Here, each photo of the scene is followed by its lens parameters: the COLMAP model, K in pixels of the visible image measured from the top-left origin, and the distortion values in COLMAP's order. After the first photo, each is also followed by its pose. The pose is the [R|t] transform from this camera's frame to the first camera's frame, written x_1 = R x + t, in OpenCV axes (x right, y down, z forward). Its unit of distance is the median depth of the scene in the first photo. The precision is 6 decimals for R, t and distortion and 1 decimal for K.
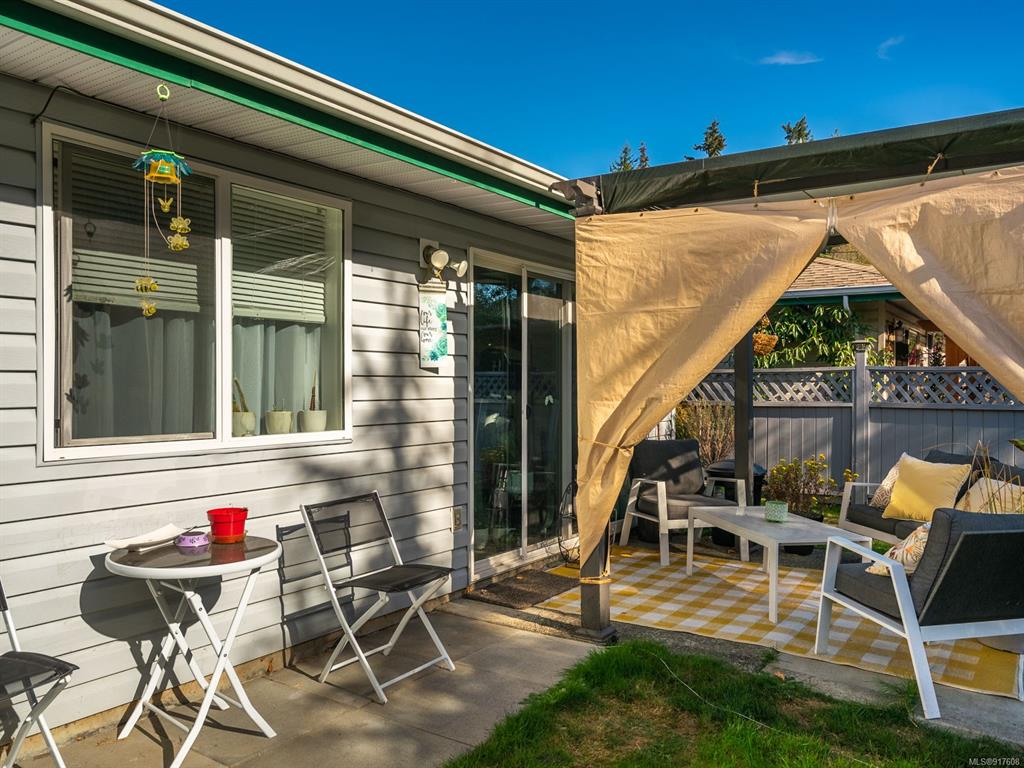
lens RADIAL K [[797.3, 0, 512.0], [0, 797.3, 384.0], [0, 0, 1]] dist [-0.001596, -0.001530]
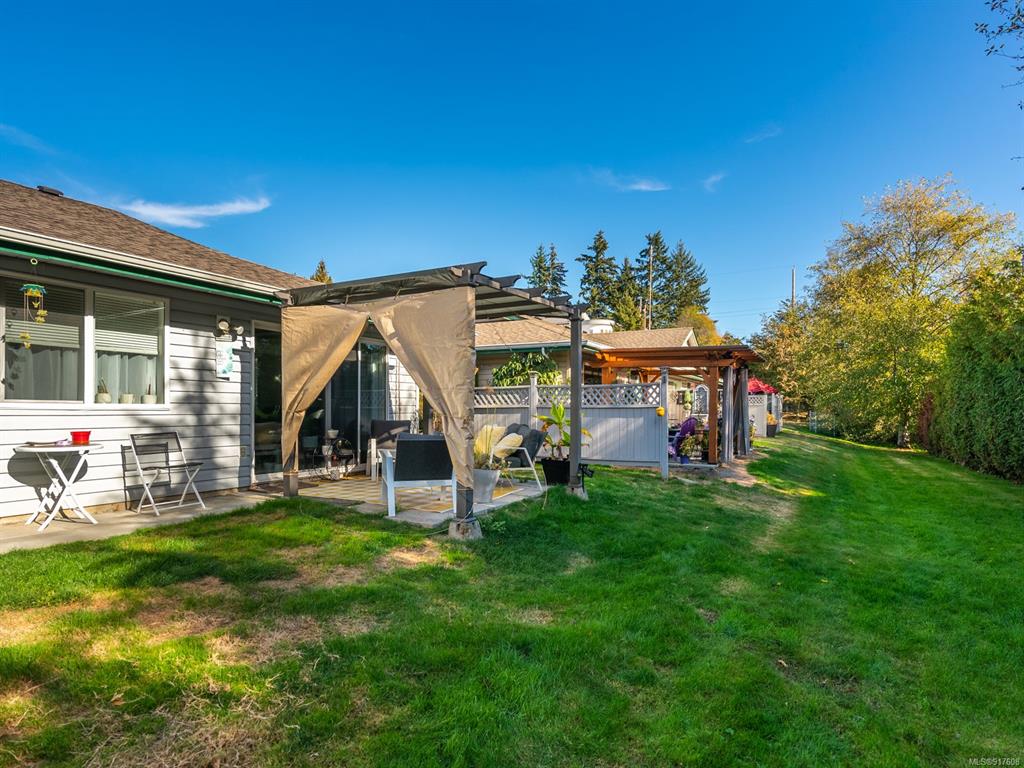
lens RADIAL K [[574.5, 0, 551.0], [0, 574.5, 408.4], [0, 0, 1]] dist [-0.002798, -0.001092]
pose [[0.993989, 0.002285, 0.109457, 0.612216], [-0.001749, 0.999986, -0.004992, 0.069399], [-0.109467, 0.004771, 0.993979, -0.610945]]
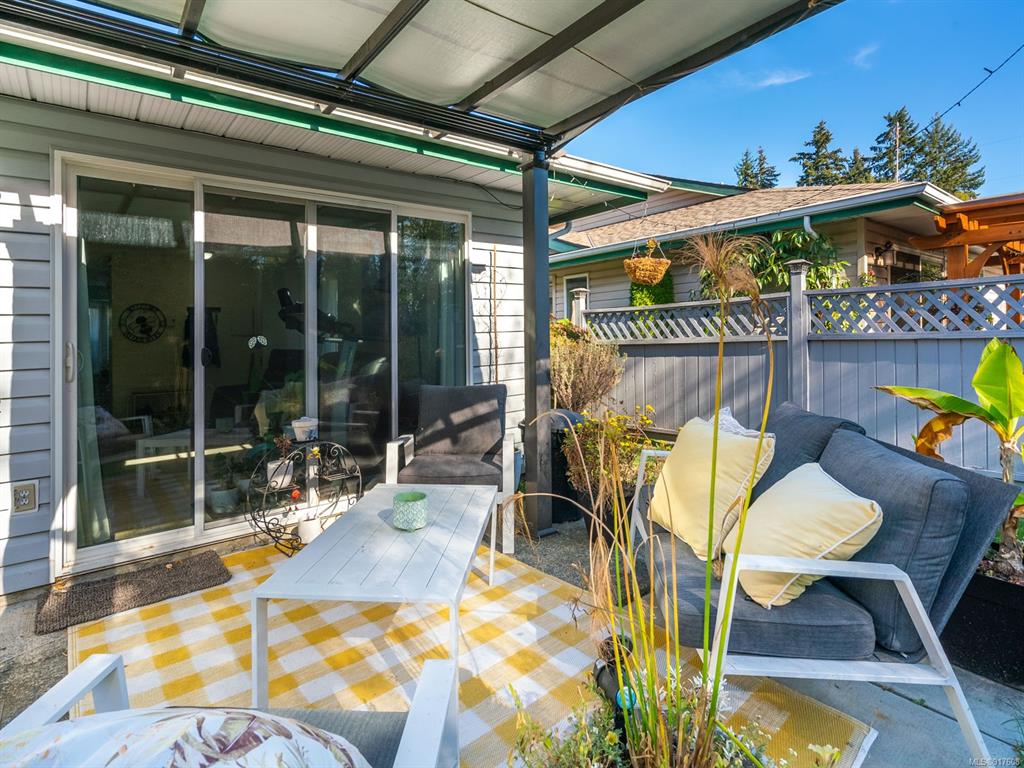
lens RADIAL K [[523.1, 0, 525.9], [0, 523.1, 335.6], [0, 0, 1]] dist [0.004903, 0.000770]
pose [[0.952690, -0.031517, -0.302306, 0.608347], [0.031572, 0.999490, -0.004704, 0.031873], [0.302301, -0.005063, 0.953199, 0.718632]]
